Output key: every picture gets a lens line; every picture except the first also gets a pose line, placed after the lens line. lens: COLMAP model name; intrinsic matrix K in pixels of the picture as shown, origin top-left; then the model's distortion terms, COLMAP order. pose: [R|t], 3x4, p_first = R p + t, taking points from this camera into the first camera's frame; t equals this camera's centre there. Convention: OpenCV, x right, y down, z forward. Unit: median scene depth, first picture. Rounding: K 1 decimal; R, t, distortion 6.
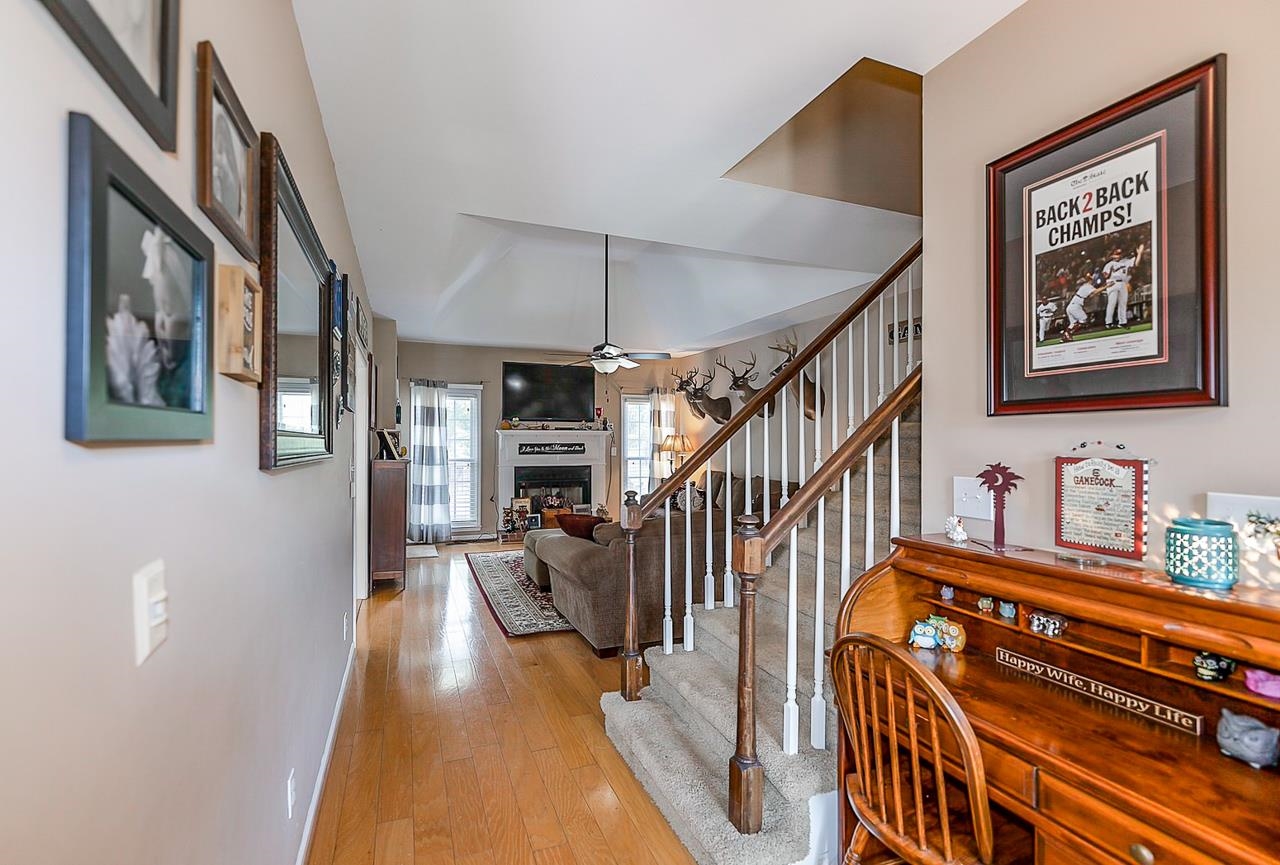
lens RADIAL K [[544.1, 0, 634.6], [0, 544.1, 438.7], [0, 0, 1]] dist [0.007114, -0.000278]
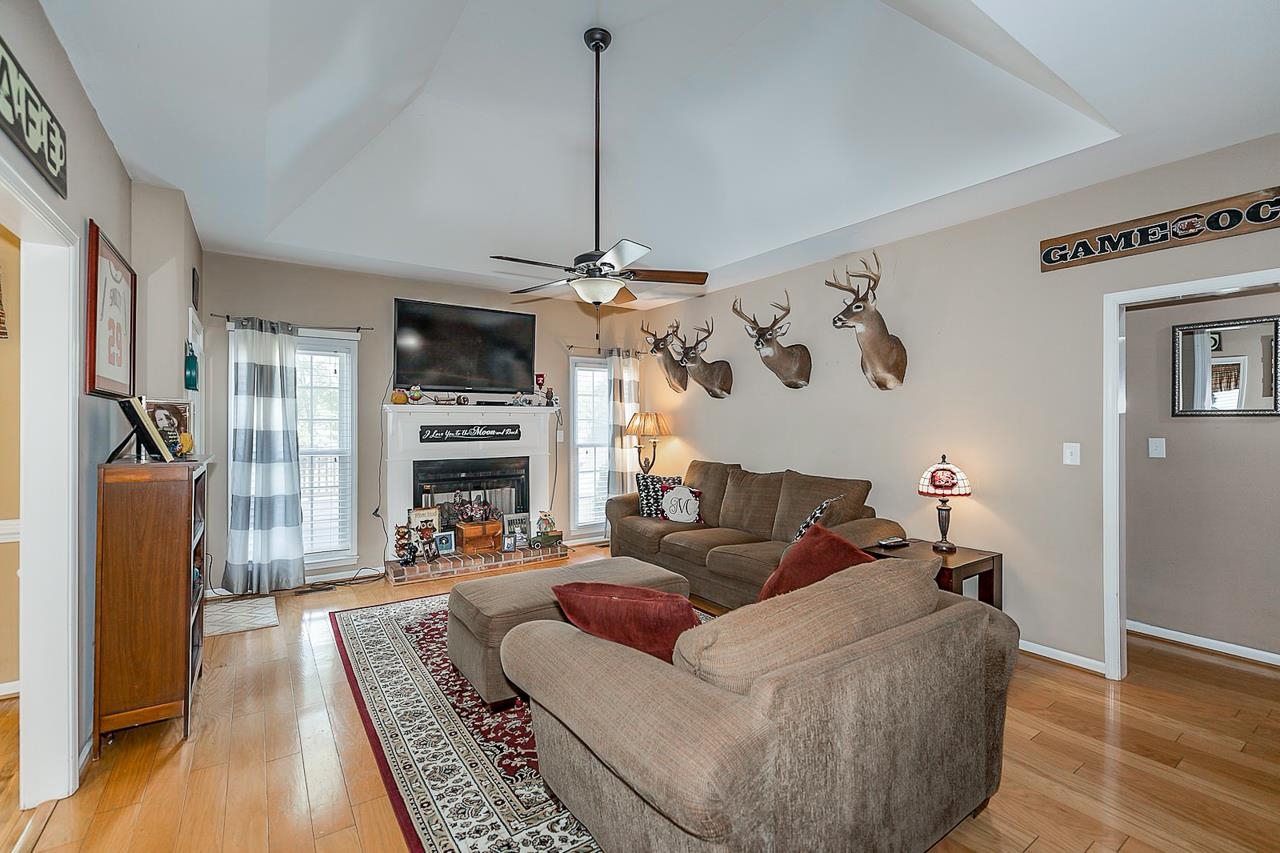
lens RADIAL K [[544.1, 0, 639.2], [0, 544.1, 420.8], [0, 0, 1]] dist [0.007114, -0.000278]
pose [[0.977418, -0.002620, 0.211297, -0.093793], [0.002301, 0.999996, 0.001754, 0.002685], [-0.211300, -0.001228, 0.977420, 0.304379]]
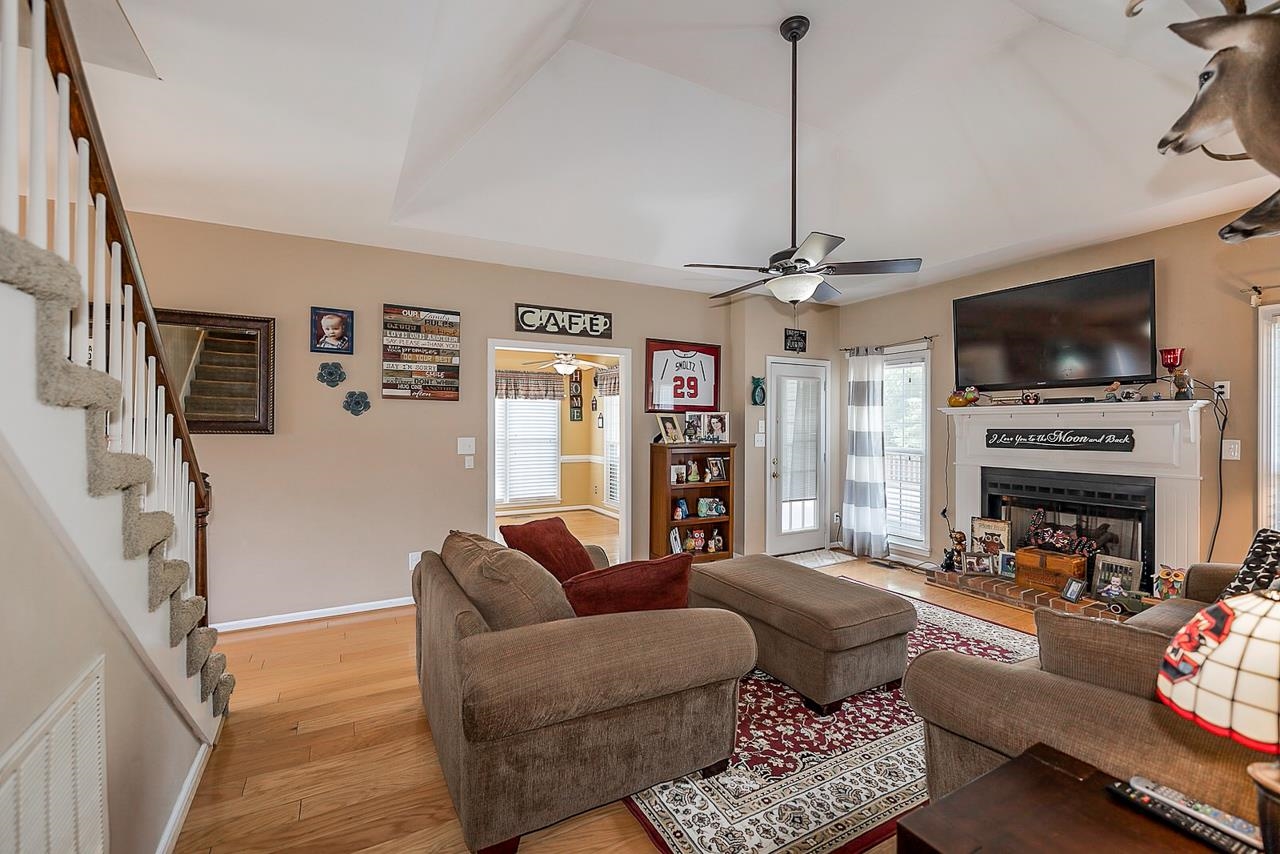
lens RADIAL K [[544.1, 0, 642.5], [0, 544.1, 427.4], [0, 0, 1]] dist [0.007114, -0.000278]
pose [[0.128363, 0.003356, -0.991722, 0.336691], [0.004755, 0.999981, 0.003999, 0.003059], [0.991716, -0.005229, 0.128345, 0.545973]]
